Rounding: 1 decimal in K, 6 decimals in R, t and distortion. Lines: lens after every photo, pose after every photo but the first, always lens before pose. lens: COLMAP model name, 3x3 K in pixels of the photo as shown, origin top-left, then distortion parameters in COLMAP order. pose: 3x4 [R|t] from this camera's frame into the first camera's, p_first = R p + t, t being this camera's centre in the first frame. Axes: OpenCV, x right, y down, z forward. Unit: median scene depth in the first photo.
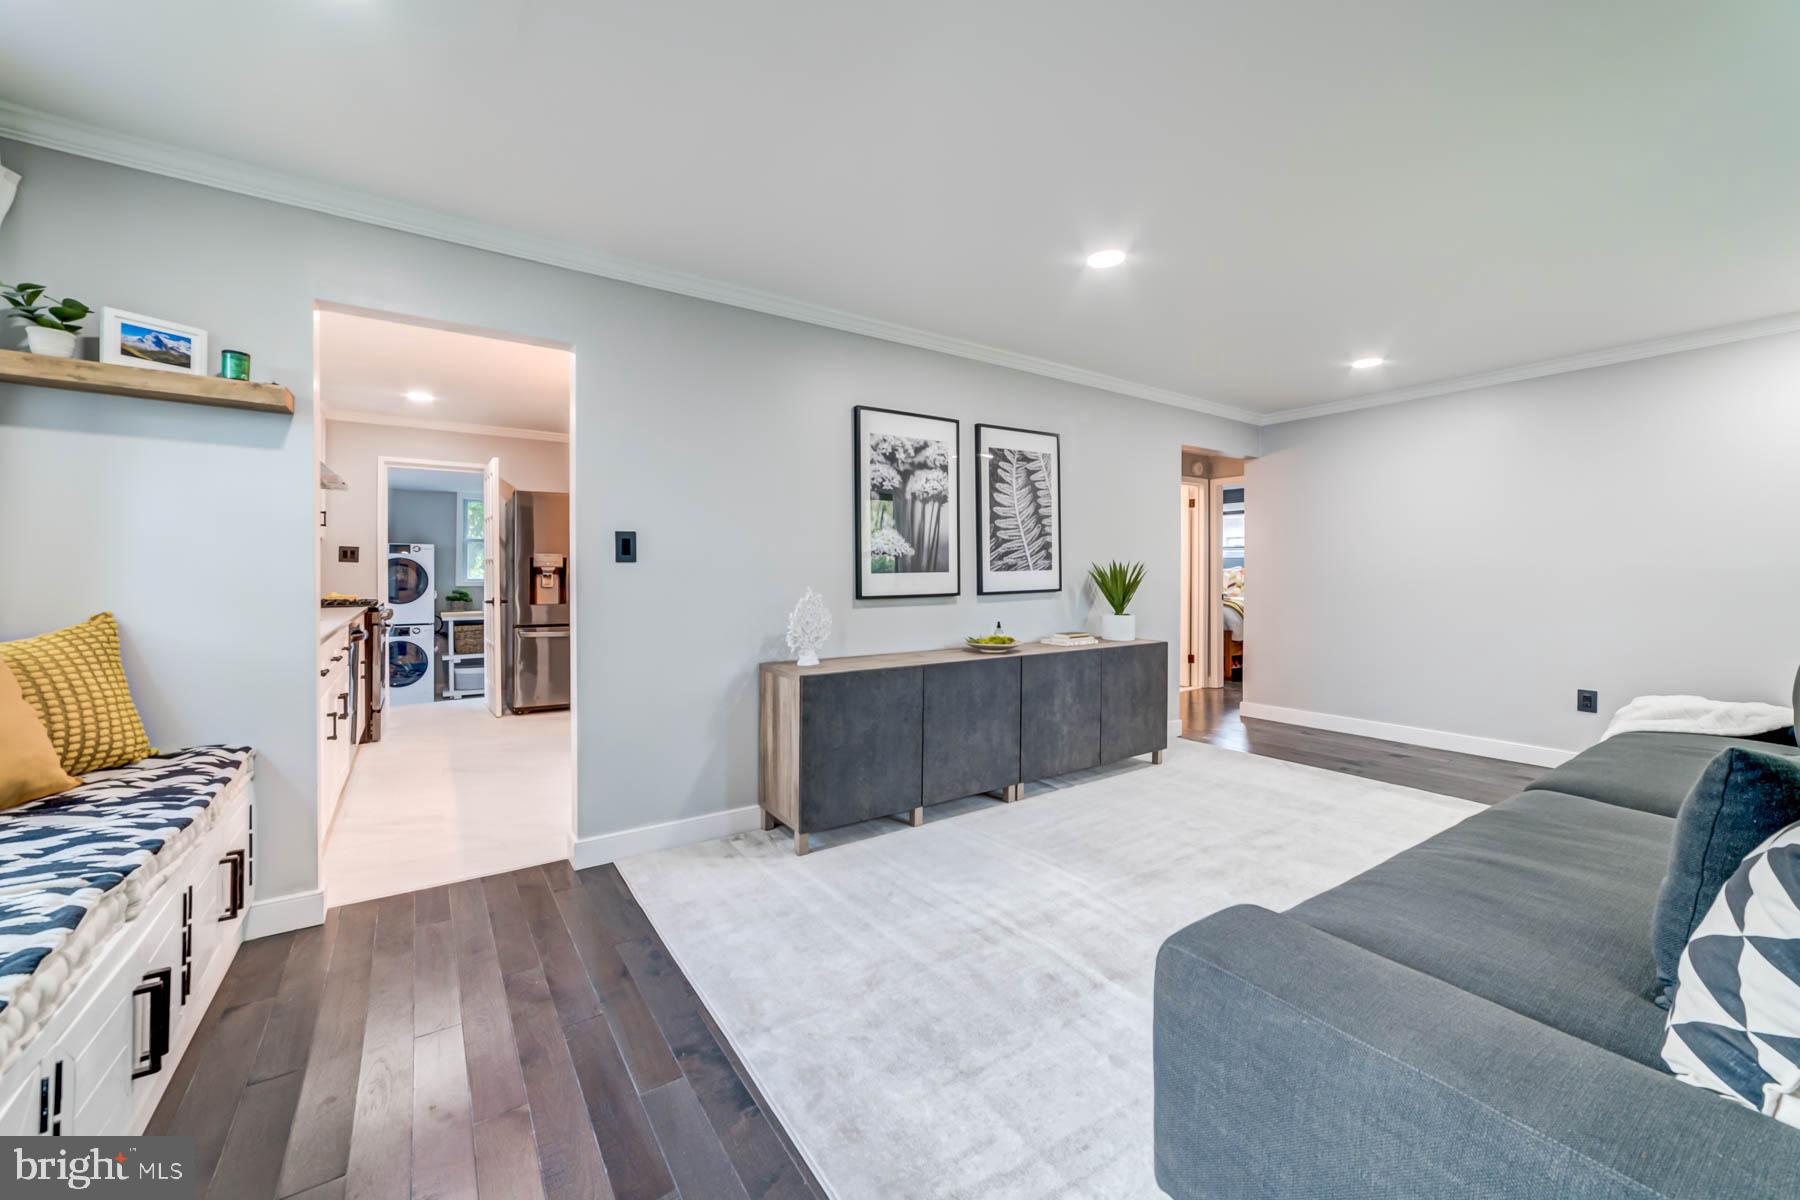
lens RADIAL K [[685.8, 0, 892.7], [0, 685.8, 573.7], [0, 0, 1]] dist [-0.001443, -0.000004]
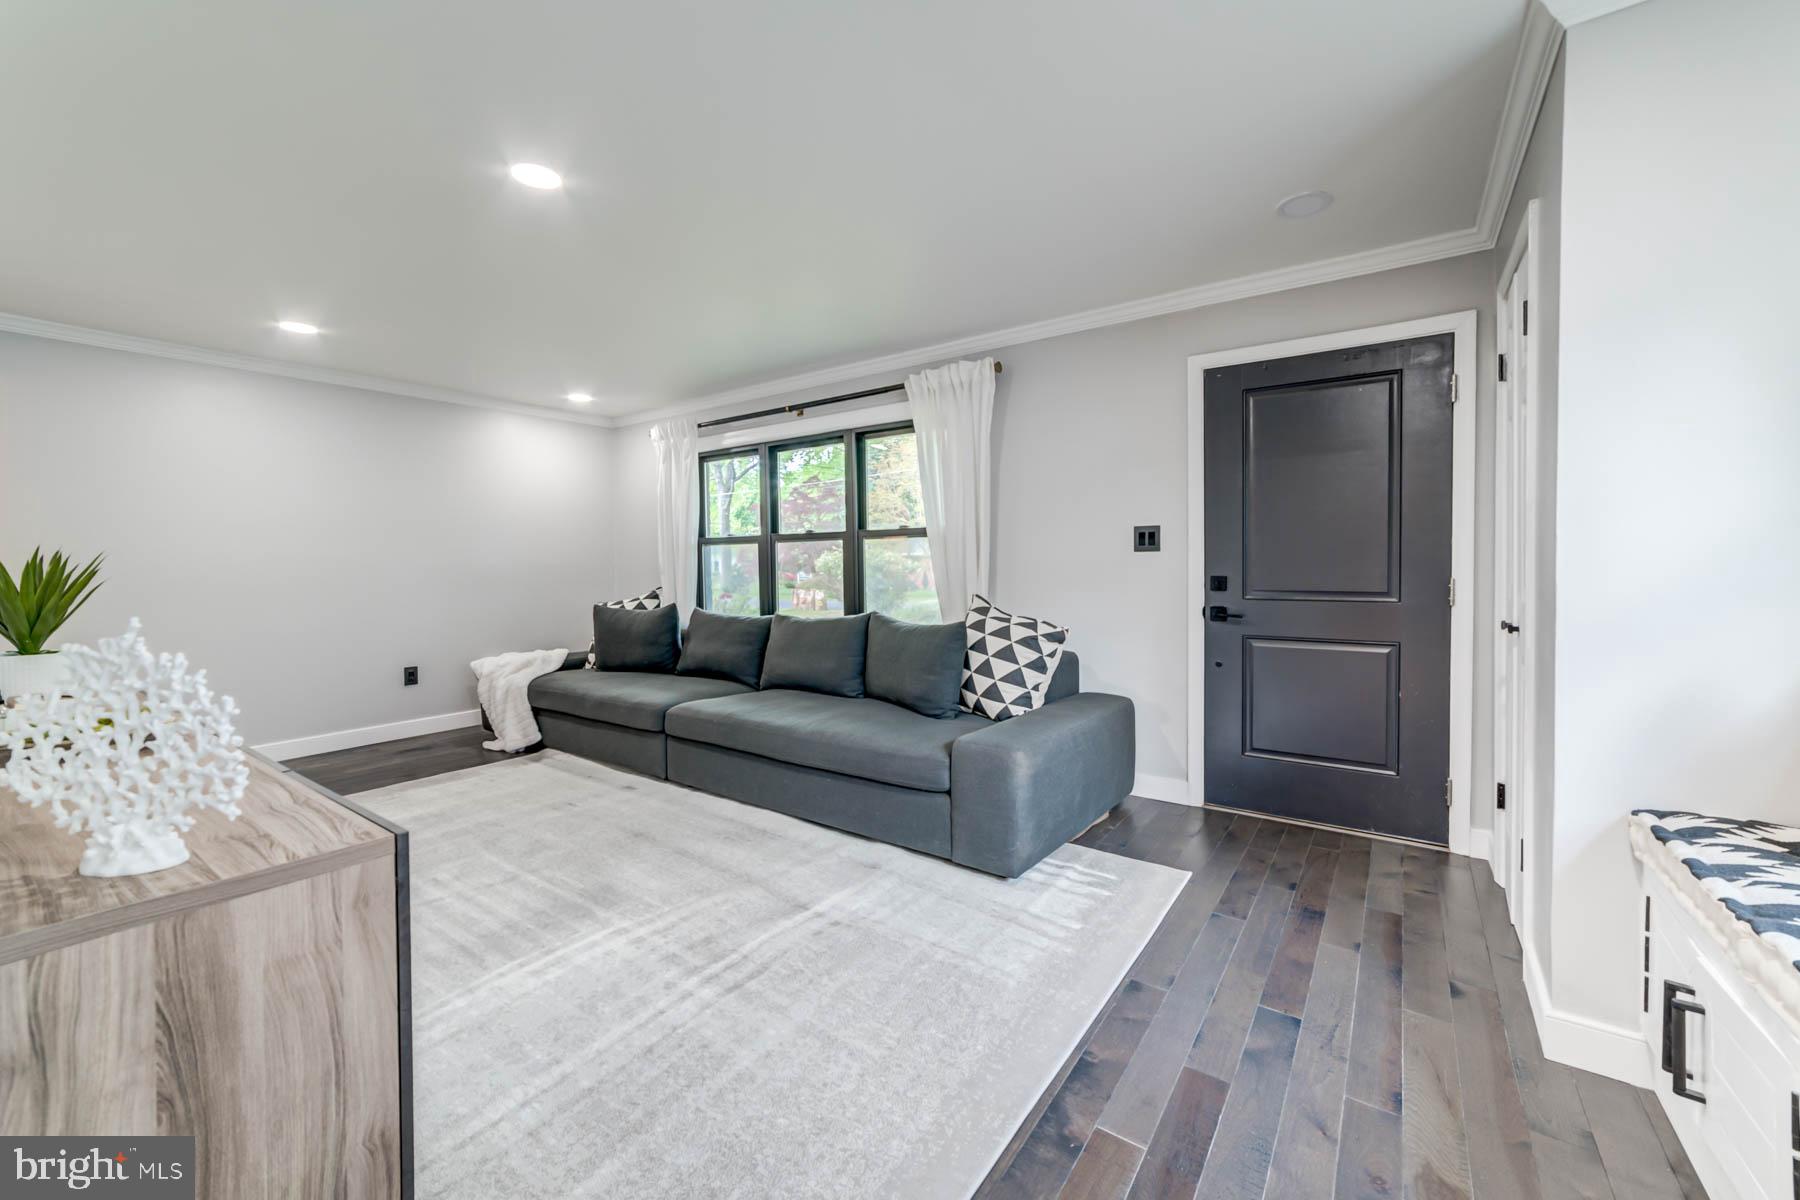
lens RADIAL K [[713.6, 0, 893.8], [0, 713.6, 579.4], [0, 0, 1]] dist [0.000155, 0.000067]
pose [[-0.338758, -0.017895, 0.940703, -0.472270], [0.009695, 0.999700, 0.022509, -0.002018], [-0.940824, 0.016746, -0.338483, 0.679170]]
